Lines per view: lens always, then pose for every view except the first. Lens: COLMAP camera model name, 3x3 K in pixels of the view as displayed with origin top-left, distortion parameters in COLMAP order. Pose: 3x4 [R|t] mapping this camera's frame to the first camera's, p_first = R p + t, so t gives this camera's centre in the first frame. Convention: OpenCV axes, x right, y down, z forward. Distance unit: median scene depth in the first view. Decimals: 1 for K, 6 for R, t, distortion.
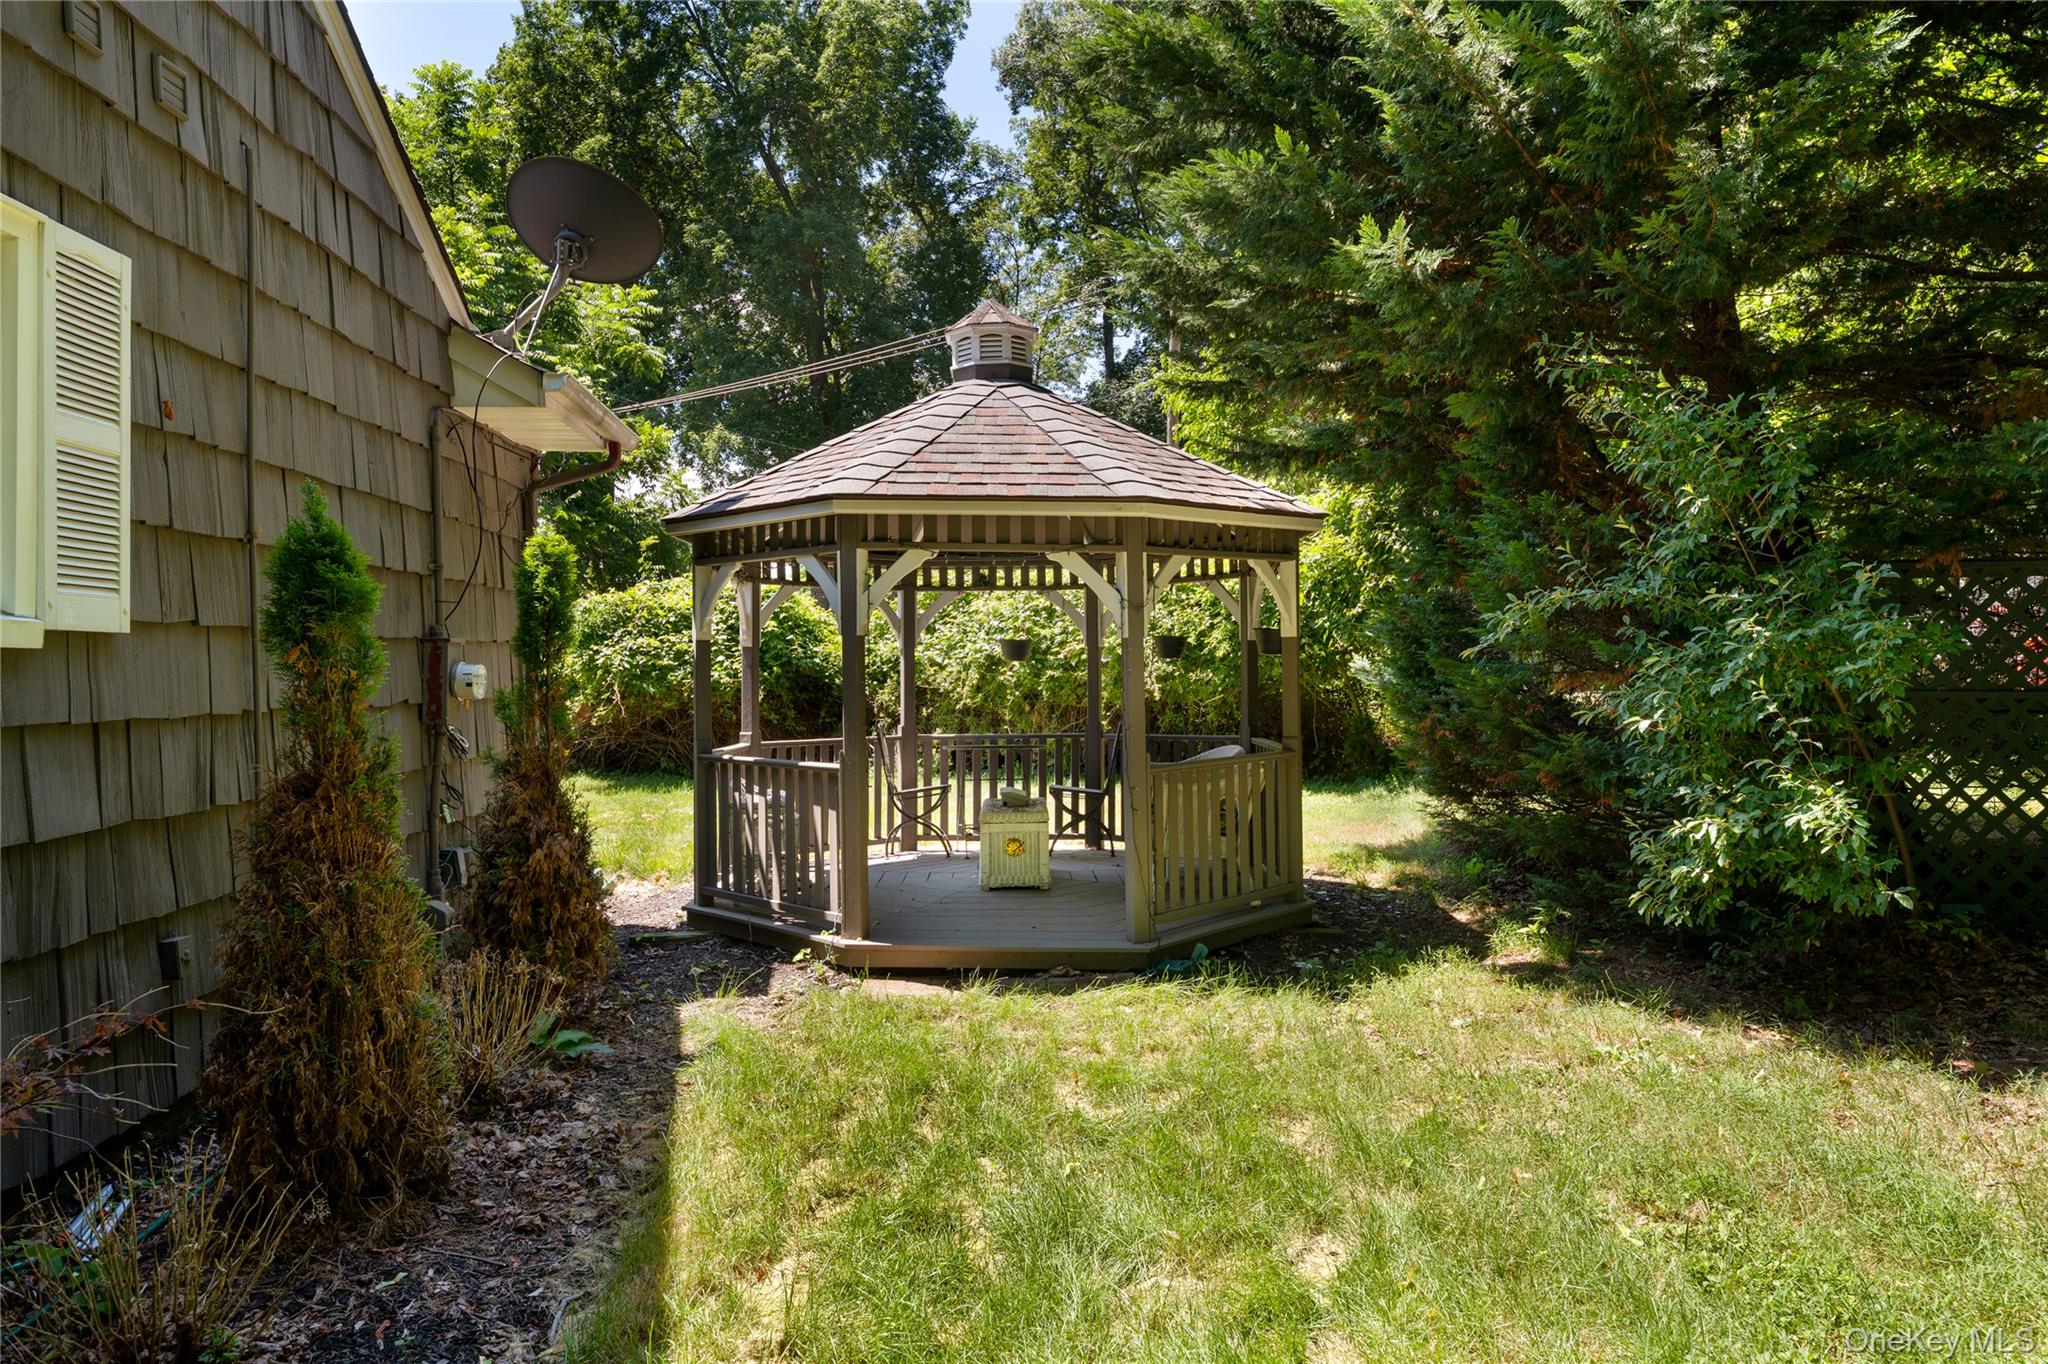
lens RADIAL K [[1384.0, 0, 1019.9], [0, 1384.0, 675.1], [0, 0, 1]] dist [-0.004868, -0.001137]
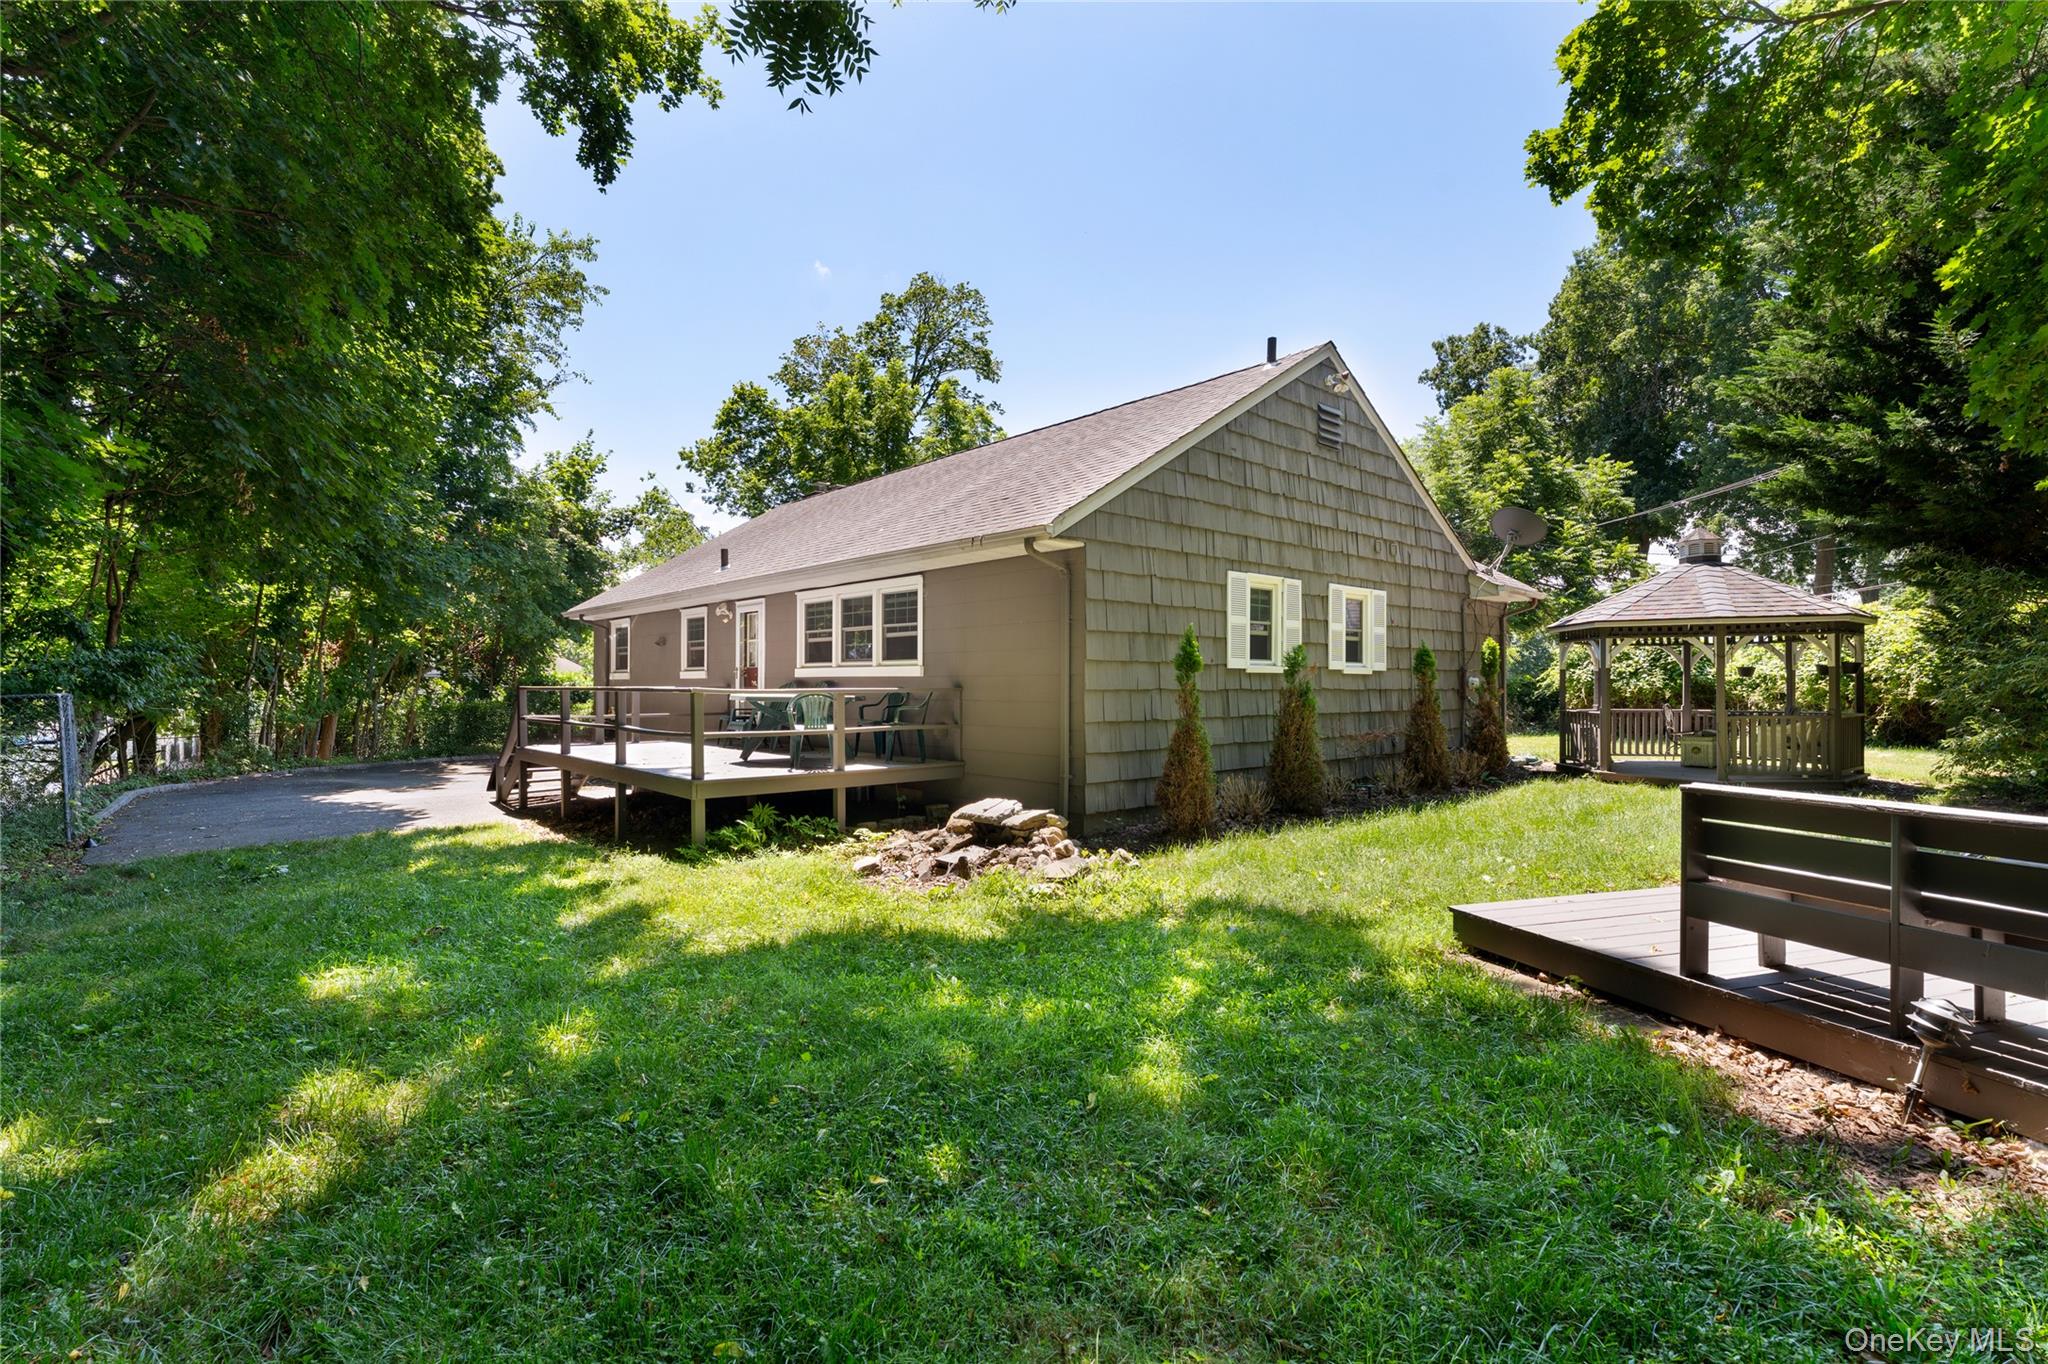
lens RADIAL K [[931.9, 0, 1018.9], [0, 931.9, 679.5], [0, 0, 1]] dist [0.001667, 0.000102]
pose [[0.619321, -0.001324, -0.785137, 0.663564], [-0.005551, 0.999966, -0.006066, 0.015870], [0.785119, 0.008115, 0.619292, -1.203216]]
